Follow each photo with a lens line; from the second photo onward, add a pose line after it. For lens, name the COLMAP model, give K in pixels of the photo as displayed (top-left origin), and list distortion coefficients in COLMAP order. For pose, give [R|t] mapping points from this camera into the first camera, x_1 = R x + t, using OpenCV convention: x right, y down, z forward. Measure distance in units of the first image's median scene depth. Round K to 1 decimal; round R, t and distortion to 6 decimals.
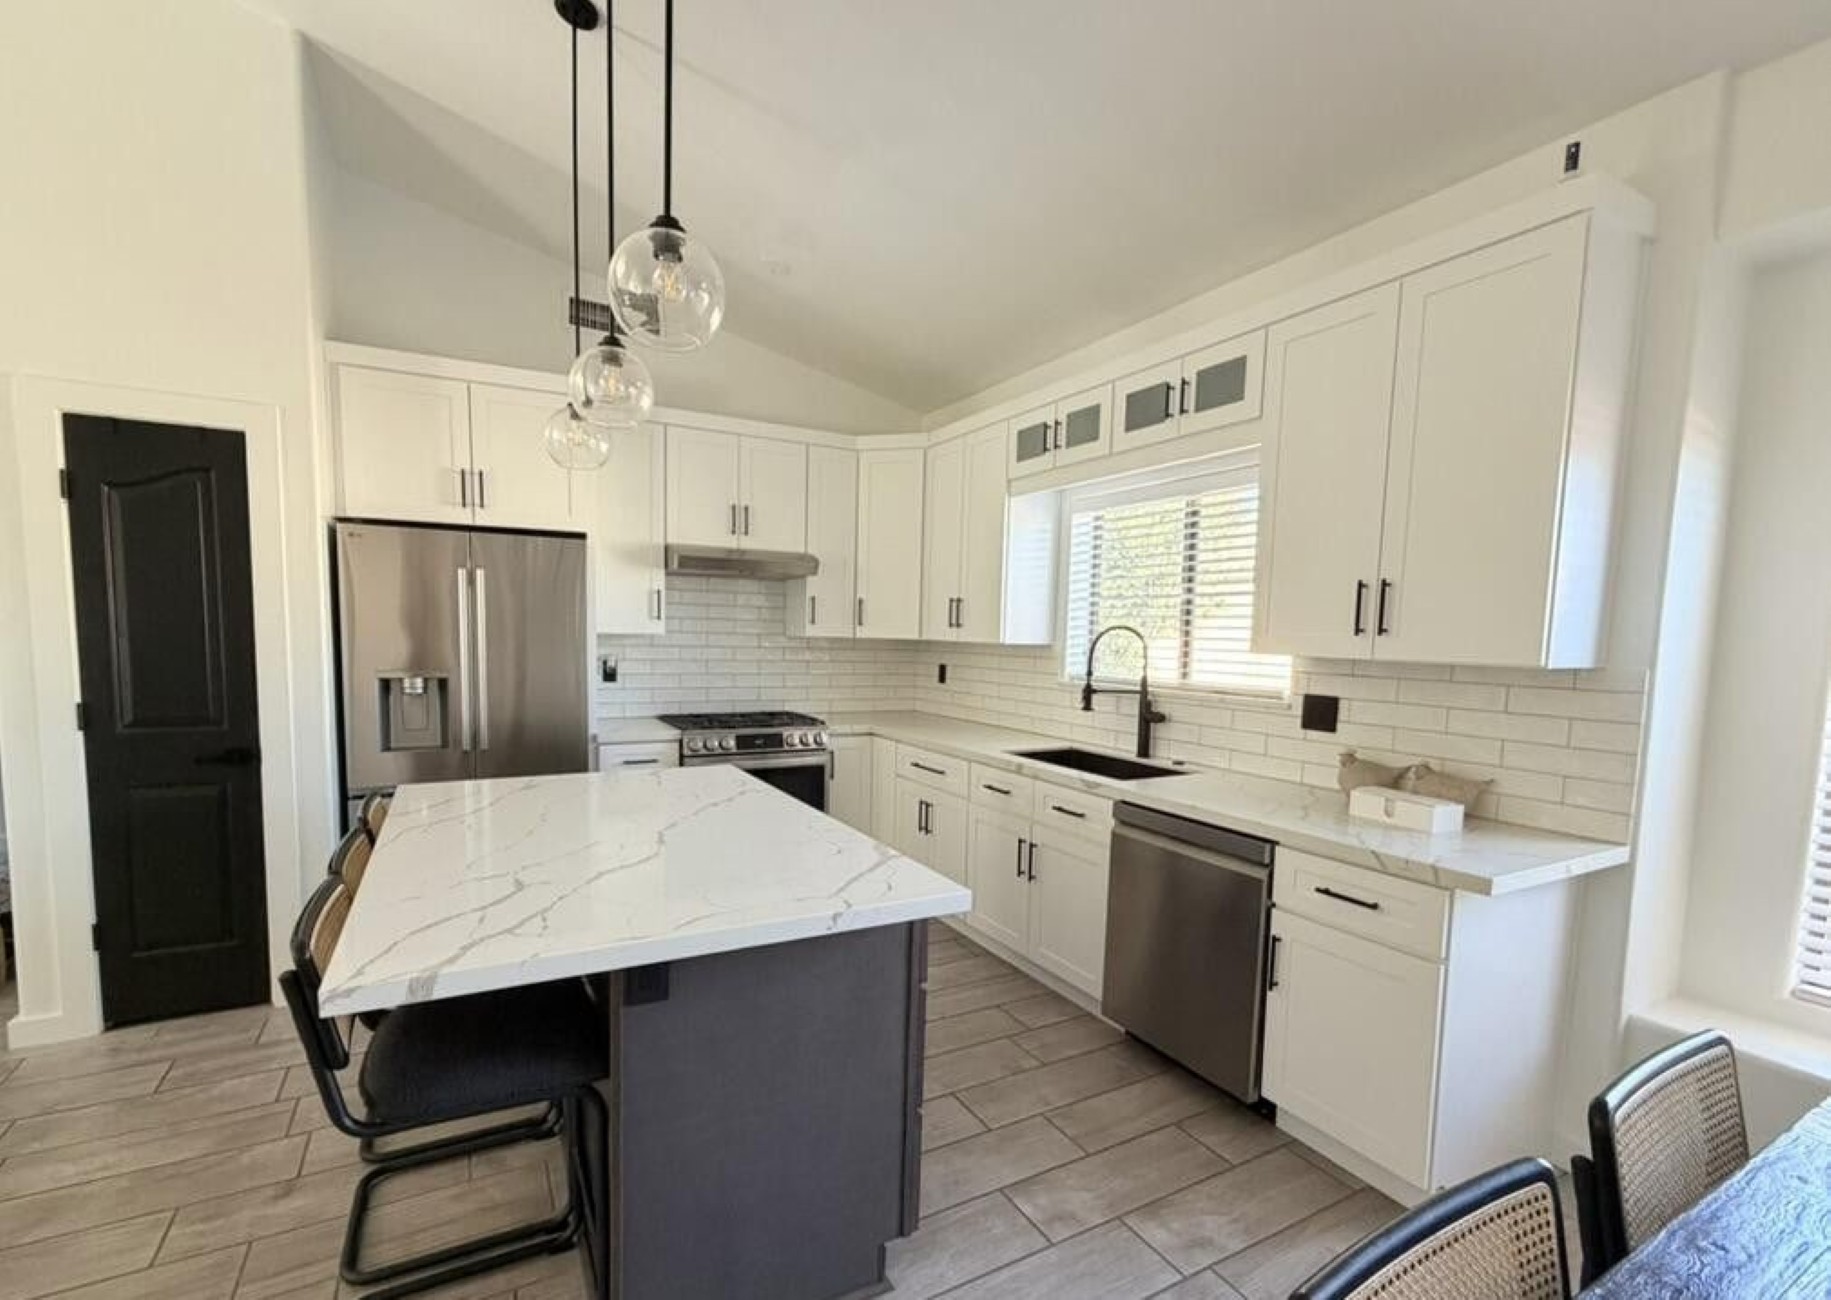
lens RADIAL K [[812.9, 0, 893.2], [0, 812.9, 707.9], [0, 0, 1]] dist [-0.001323, -0.000803]
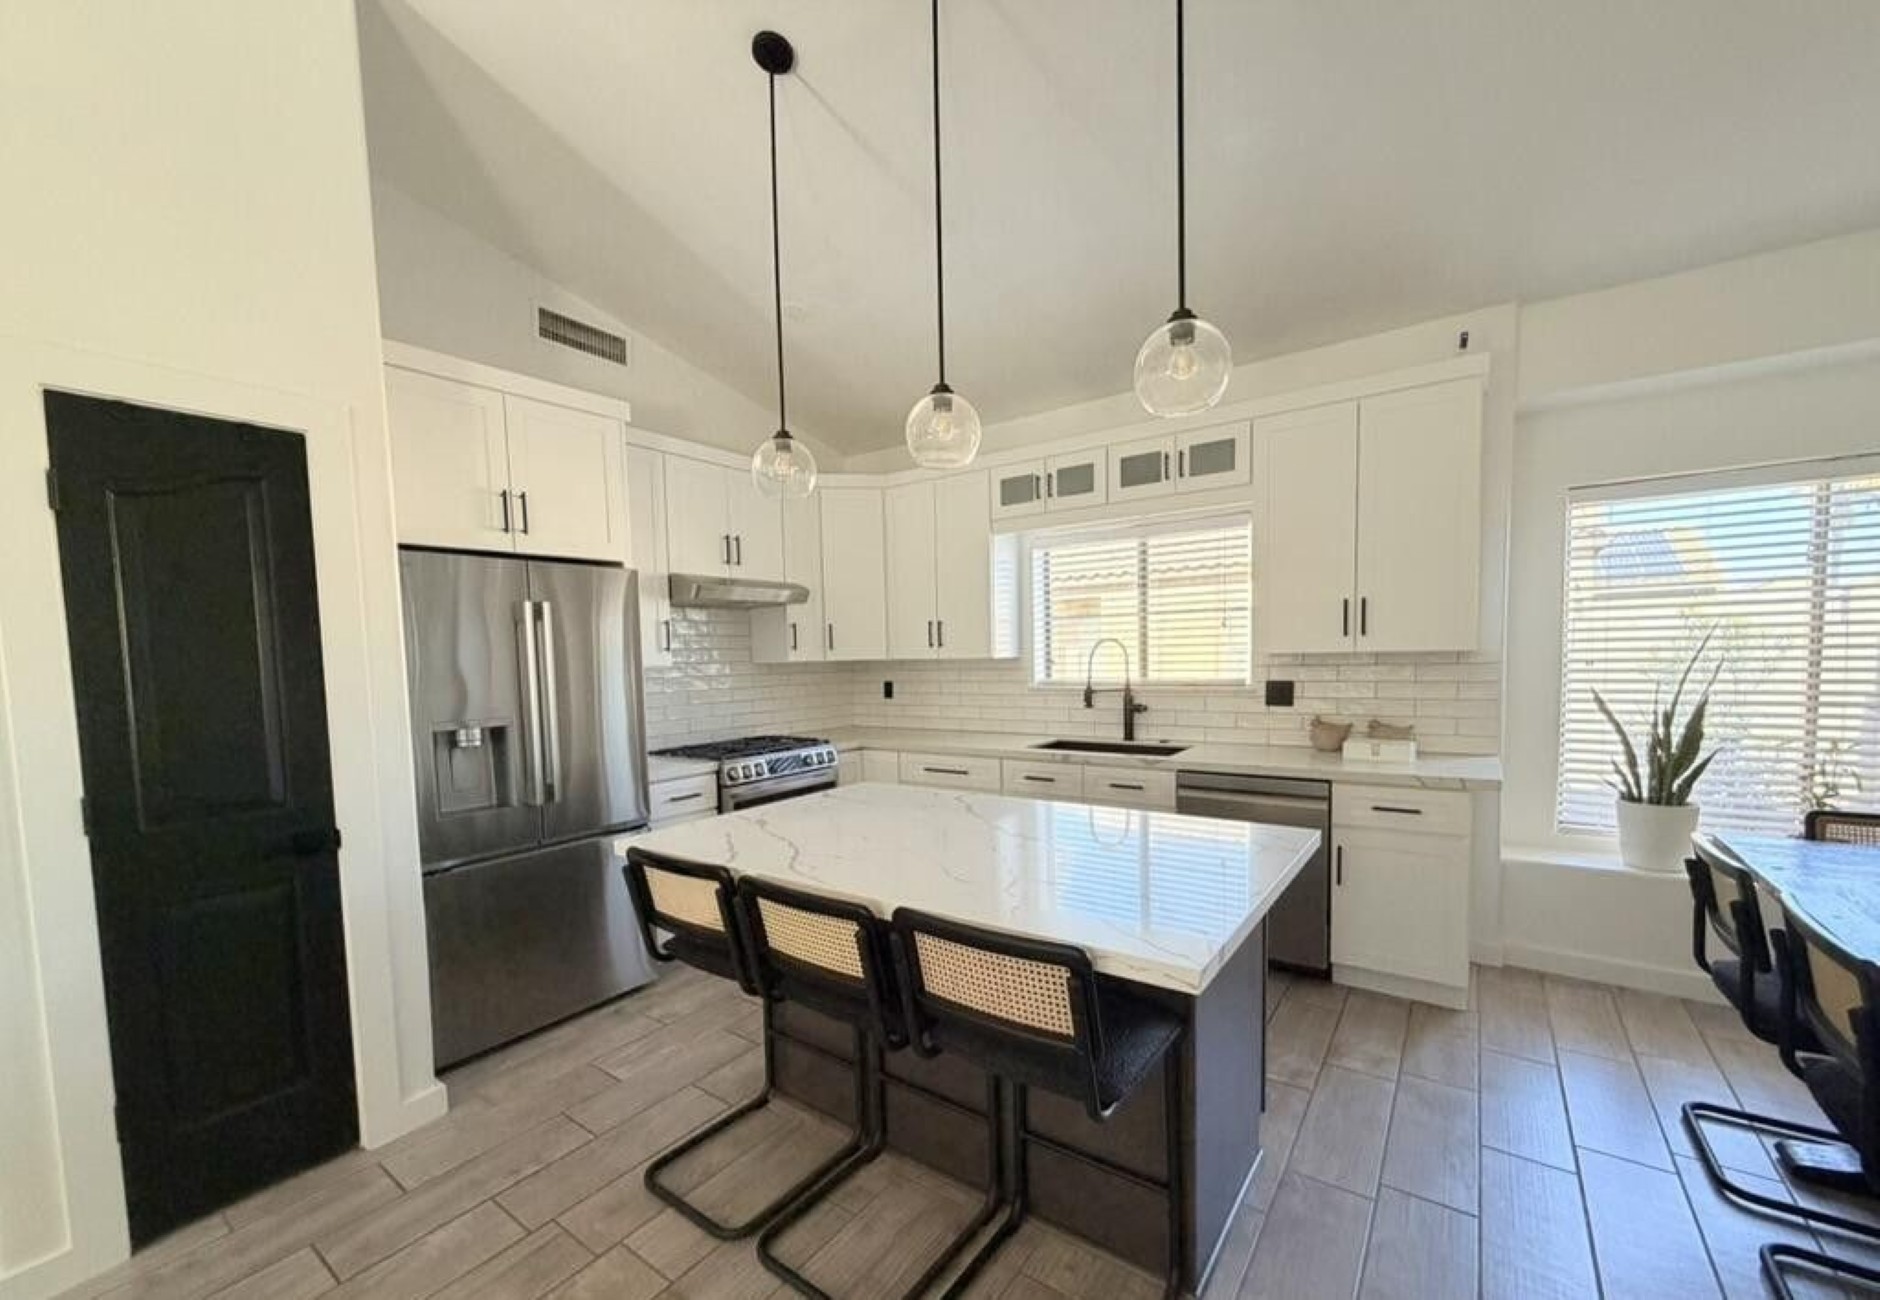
lens RADIAL K [[750.1, 0, 937.0], [0, 750.1, 706.8], [0, 0, 1]] dist [-0.000362, -0.000130]
pose [[0.898684, -0.076197, 0.431927, -0.472305], [0.086089, 0.996282, -0.003364, -0.014138], [-0.430064, 0.040207, 0.901902, 0.065942]]
